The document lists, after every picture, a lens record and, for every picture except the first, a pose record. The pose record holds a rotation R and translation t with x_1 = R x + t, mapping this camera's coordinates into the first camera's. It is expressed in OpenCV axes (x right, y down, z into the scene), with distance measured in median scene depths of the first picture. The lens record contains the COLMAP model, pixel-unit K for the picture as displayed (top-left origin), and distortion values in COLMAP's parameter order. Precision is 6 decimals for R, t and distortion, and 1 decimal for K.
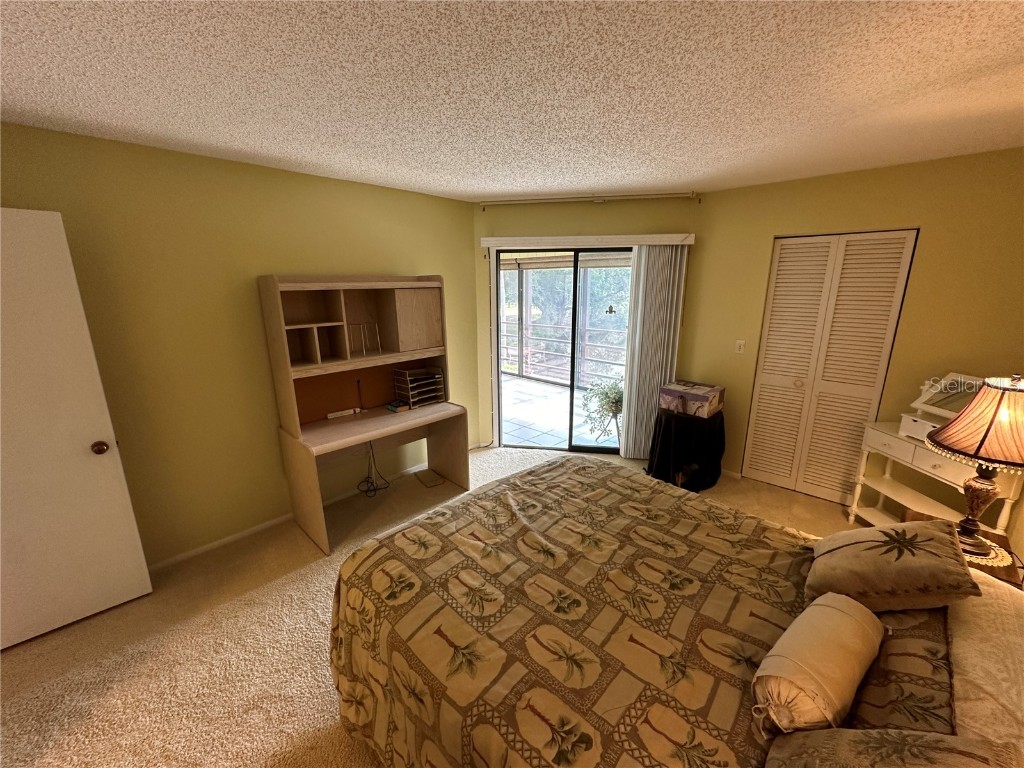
lens RADIAL K [[407.7, 0, 511.8], [0, 407.7, 385.3], [0, 0, 1]] dist [-0.004883, 0.001254]
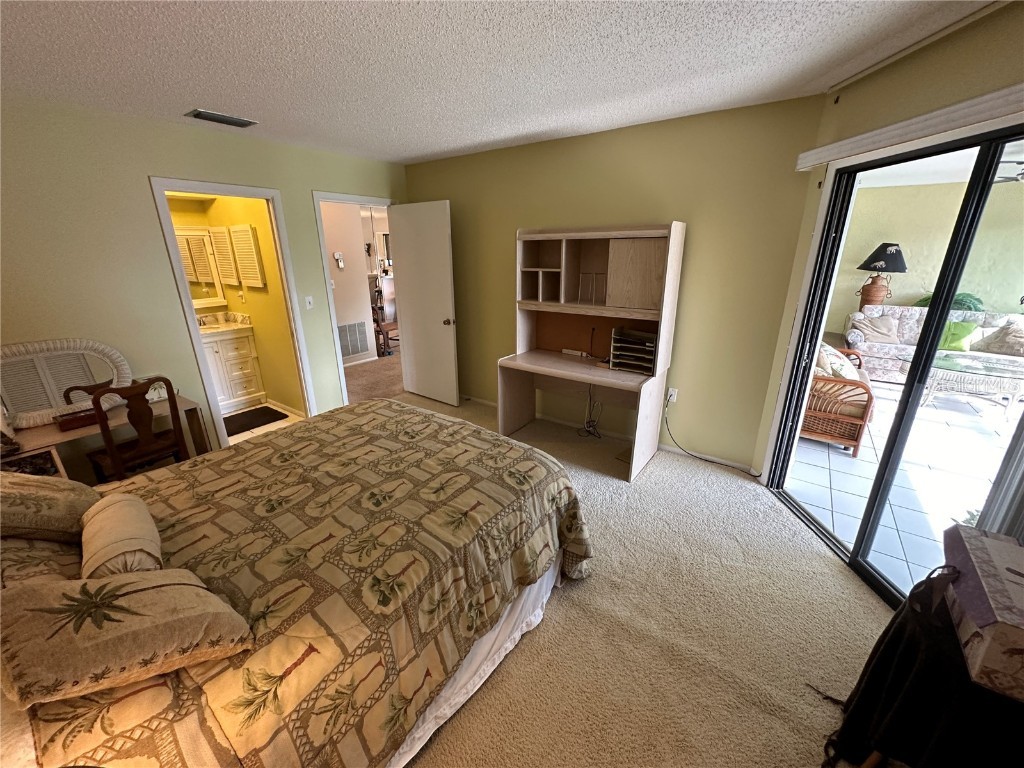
lens RADIAL K [[407.7, 0, 513.6], [0, 407.7, 385.0], [0, 0, 1]] dist [-0.004883, 0.001254]
pose [[0.159957, 0.321072, -0.933449, 0.919858], [-0.236409, 0.930566, 0.279568, -0.176752], [0.958397, 0.175957, 0.224755, 0.846112]]
